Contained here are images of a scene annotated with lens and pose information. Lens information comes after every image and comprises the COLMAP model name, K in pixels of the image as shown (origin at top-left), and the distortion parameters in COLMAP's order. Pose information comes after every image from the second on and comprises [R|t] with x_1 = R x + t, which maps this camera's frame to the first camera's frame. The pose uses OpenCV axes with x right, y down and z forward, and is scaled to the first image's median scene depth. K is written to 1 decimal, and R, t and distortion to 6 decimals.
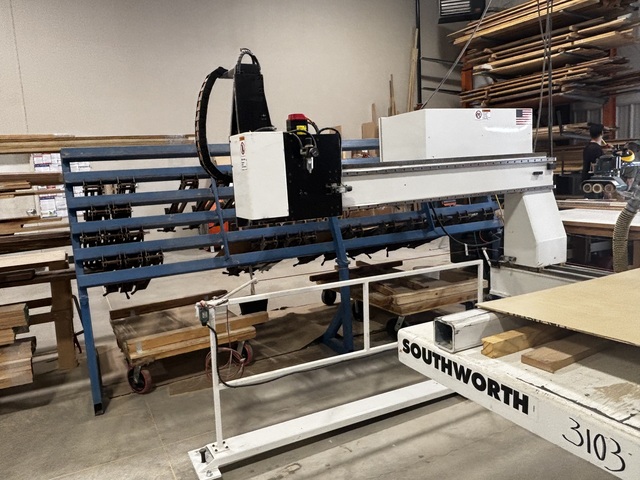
lens RADIAL K [[492.3, 0, 320.0], [0, 492.3, 240.0], [0, 0, 1]] dist [0.006671, 0.003195]
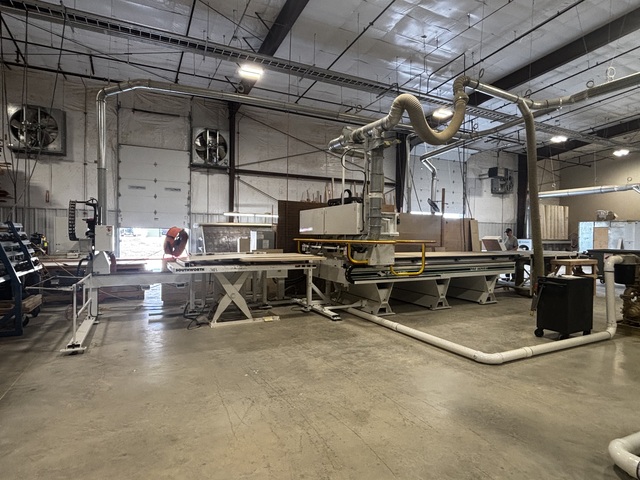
lens RADIAL K [[354.5, 0, 320.0], [0, 354.5, 240.0], [0, 0, 1]] dist [0.031459, -0.037908]
pose [[0.021874, 0.035405, 0.999134, -1.444019], [0.140838, 0.989298, -0.038140, 0.099385], [-0.989791, 0.141550, 0.016653, -0.266934]]
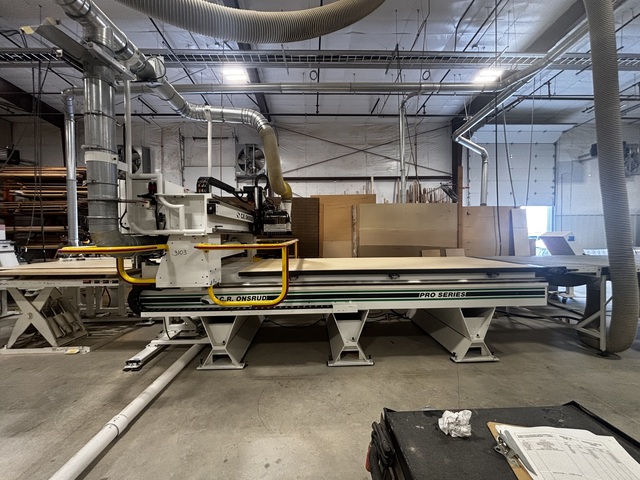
lens RADIAL K [[259.7, 0, 320.0], [0, 259.7, 240.0], [0, 0, 1]] dist [0.004071, -0.001083]
pose [[0.442264, 0.027455, 0.896465, -0.120228], [0.124009, 0.988059, -0.091438, 0.184299], [-0.888270, 0.151609, 0.433579, -1.233986]]
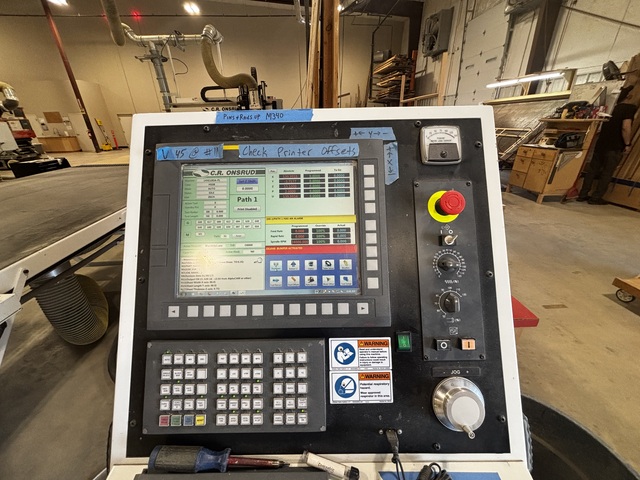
lens RADIAL K [[259.7, 0, 320.0], [0, 259.7, 240.0], [0, 0, 1]] dist [0.004071, -0.001083]
pose [[0.916590, 0.191700, -0.350876, 2.092338], [-0.081037, 0.948423, 0.306476, 0.192283], [0.391530, -0.252479, 0.884849, -2.001174]]
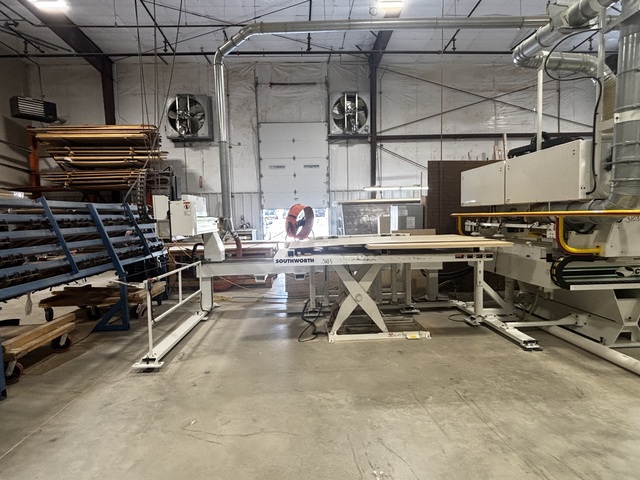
lens RADIAL K [[354.5, 0, 320.0], [0, 354.5, 240.0], [0, 0, 1]] dist [0.031459, -0.037908]
pose [[0.429613, -0.022054, 0.902744, -0.838747], [0.138302, 0.989514, -0.041644, 0.081478], [-0.892360, 0.142742, 0.428158, -0.200683]]
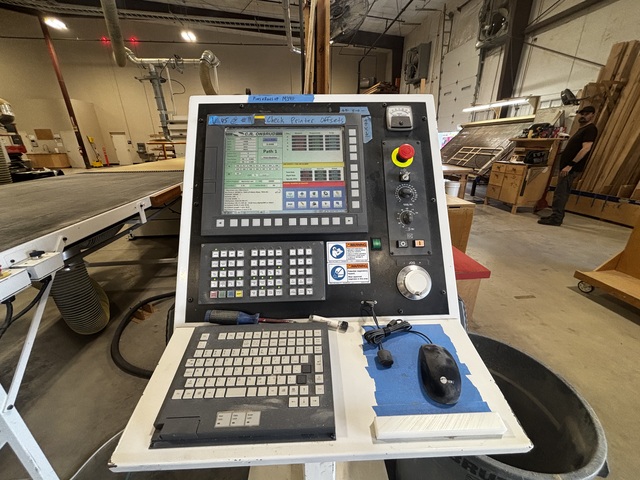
lens RADIAL K [[259.7, 0, 320.0], [0, 259.7, 240.0], [0, 0, 1]] dist [0.004071, -0.001083]
pose [[0.930641, 0.163173, -0.327540, 2.116831], [-0.087328, 0.968250, 0.234235, 0.231095], [0.355361, -0.189386, 0.915342, -2.069761]]
